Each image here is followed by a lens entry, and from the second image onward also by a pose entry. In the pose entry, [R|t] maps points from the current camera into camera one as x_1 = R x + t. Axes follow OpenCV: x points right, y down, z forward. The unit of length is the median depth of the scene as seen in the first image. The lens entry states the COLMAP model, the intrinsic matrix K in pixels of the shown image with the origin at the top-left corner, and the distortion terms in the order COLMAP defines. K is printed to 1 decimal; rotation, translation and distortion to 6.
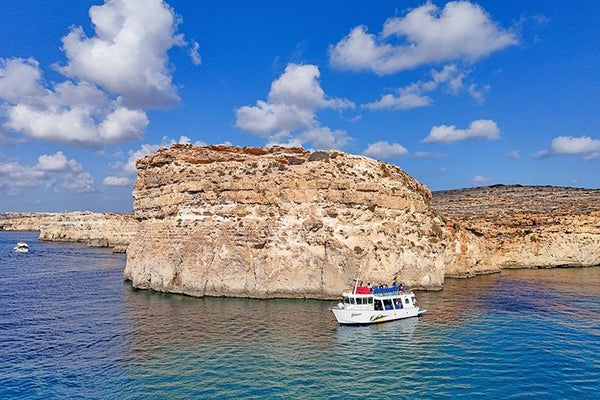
lens RADIAL K [[431.8, 0, 300.0], [0, 431.8, 182.3], [0, 0, 1]] dist [0.111130, -0.101578]
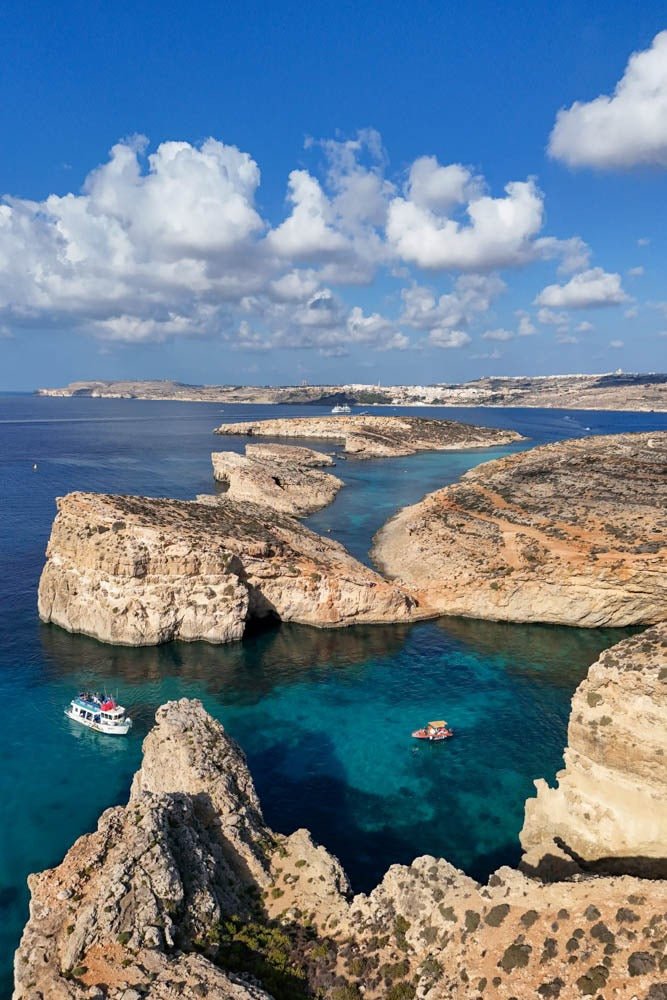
lens RADIAL K [[719.6, 0, 334.1], [0, 719.6, 485.8], [0, 0, 1]] dist [0.111130, -0.101578]
pose [[0.836781, 0.068981, -0.543175, 1.689459], [0.053173, 0.977105, 0.206004, -0.572164], [0.544950, -0.201263, 0.813955, -0.317454]]
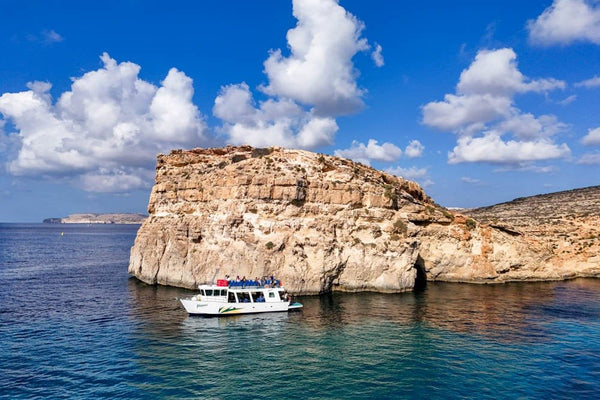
lens RADIAL K [[443.9, 0, 299.7], [0, 443.9, 172.0], [0, 0, 1]] dist [0.049627, -0.041137]
pose [[0.909552, -0.050742, -0.412480, 0.571009], [0.039775, 0.998591, -0.035136, 0.024500], [0.413681, 0.015552, 0.910289, 0.090789]]
